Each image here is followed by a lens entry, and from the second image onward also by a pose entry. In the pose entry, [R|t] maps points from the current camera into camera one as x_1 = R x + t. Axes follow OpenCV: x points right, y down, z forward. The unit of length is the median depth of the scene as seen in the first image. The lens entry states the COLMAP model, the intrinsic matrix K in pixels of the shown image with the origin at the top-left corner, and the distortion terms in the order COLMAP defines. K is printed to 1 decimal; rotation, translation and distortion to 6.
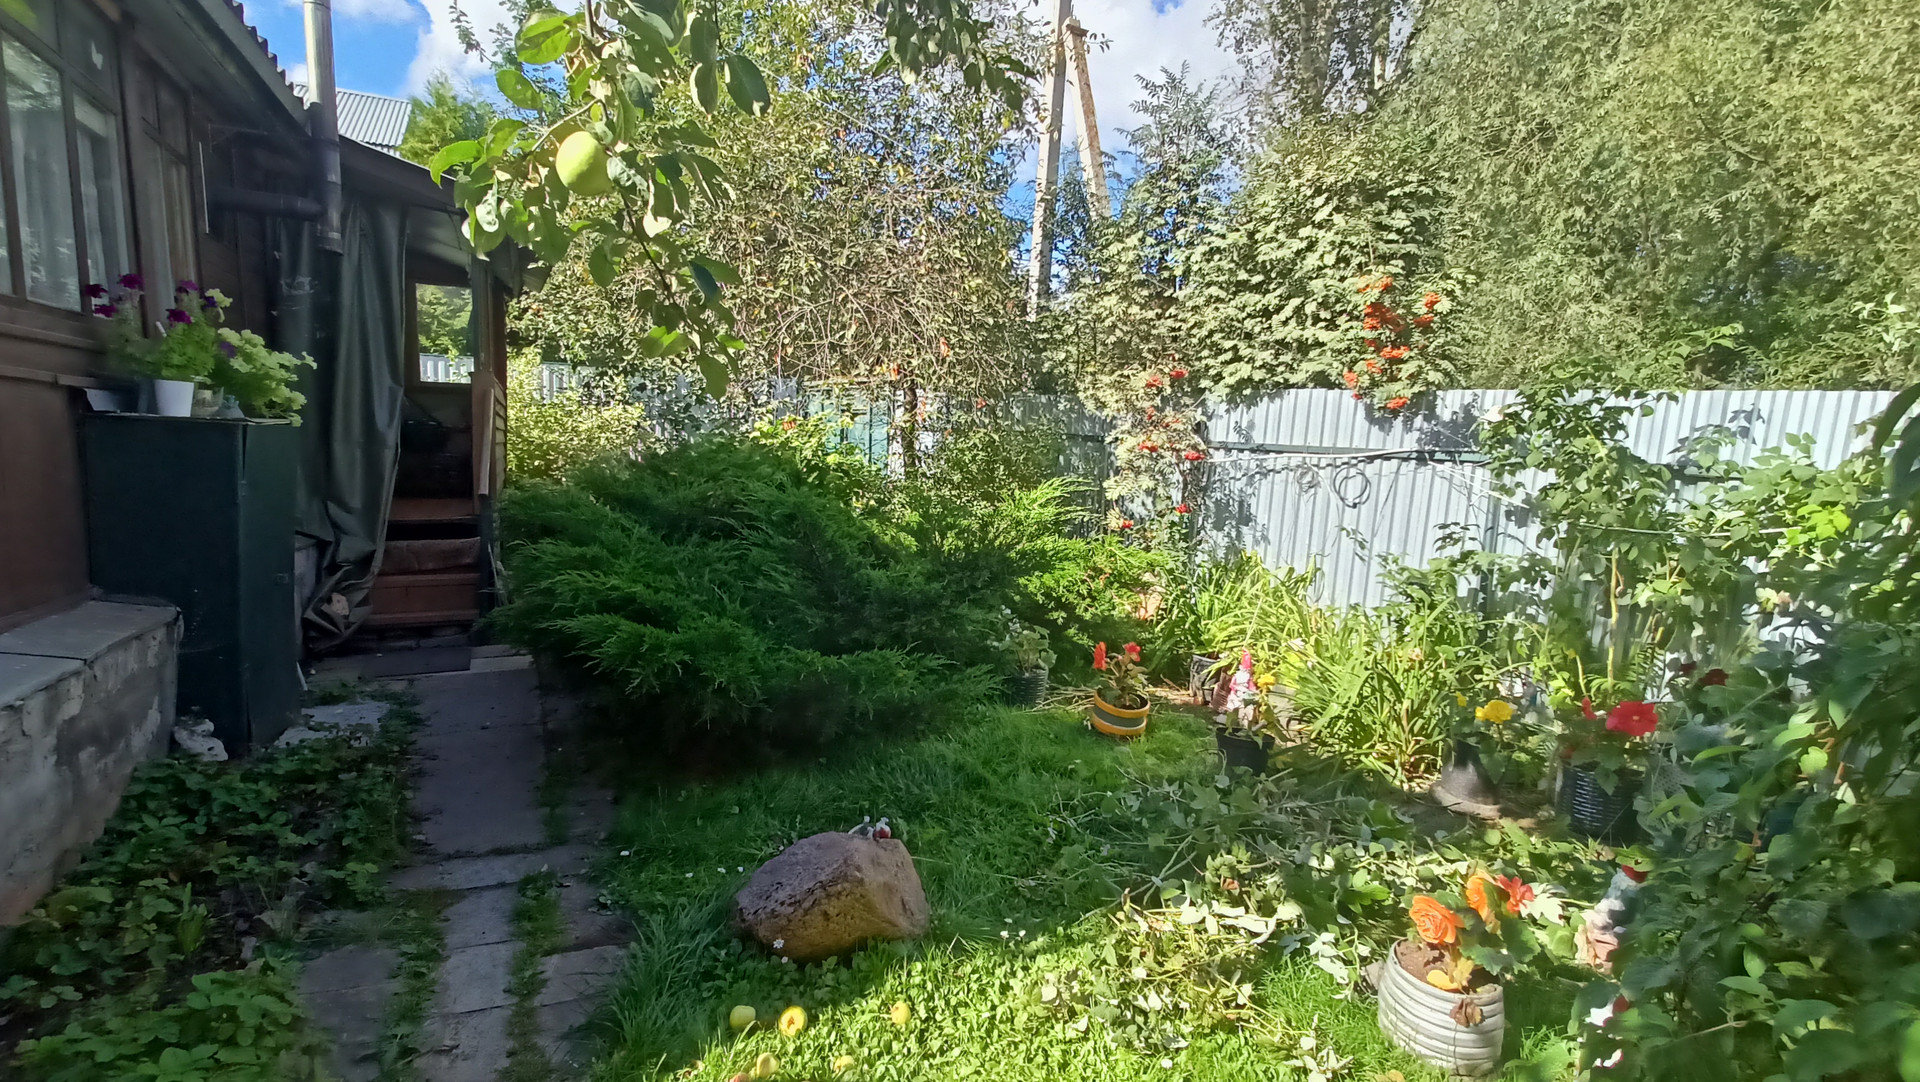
lens RADIAL K [[888.2, 0, 969.2], [0, 888.2, 527.7], [0, 0, 1]] dist [0.014968, -0.001617]
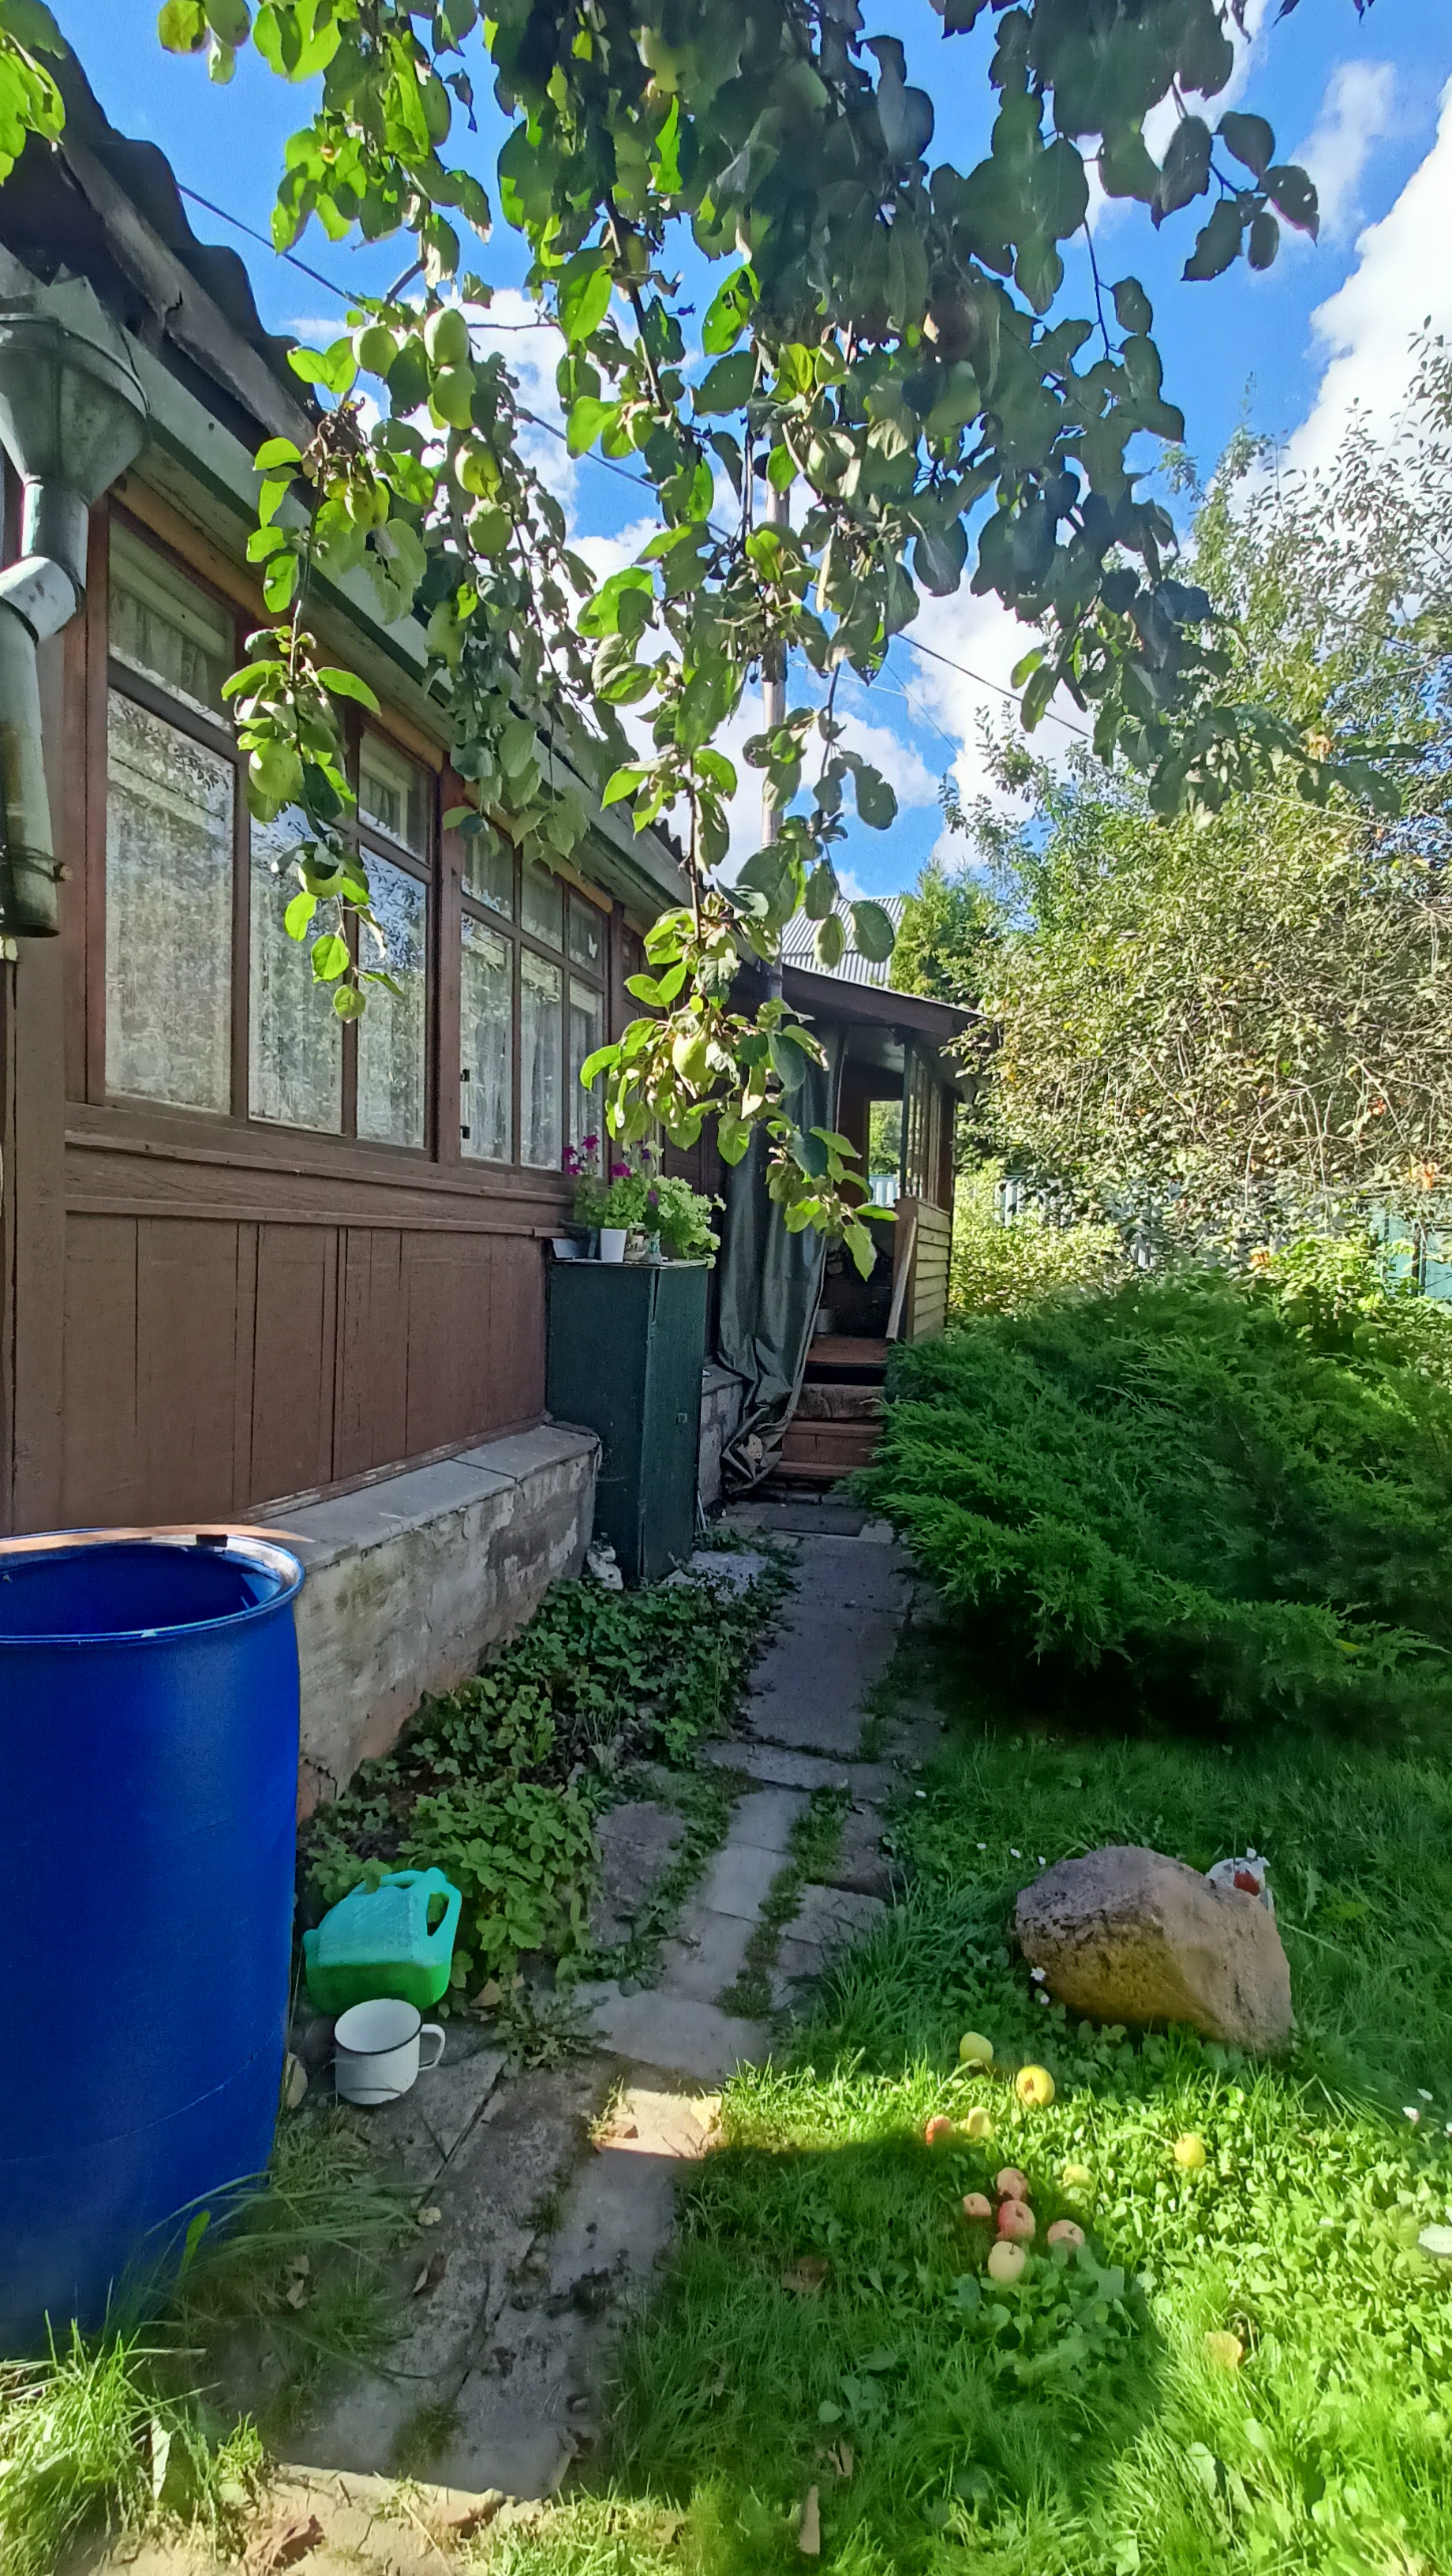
lens RADIAL K [[1191.6, 0, 726.0], [0, 1191.6, 1288.0], [0, 0, 1]] dist [0.014968, -0.001617]
pose [[0.745587, 0.014826, -0.666243, 0.193592], [-0.062724, 0.996875, -0.048011, -0.033400], [0.663450, 0.077586, 0.744187, 0.023081]]
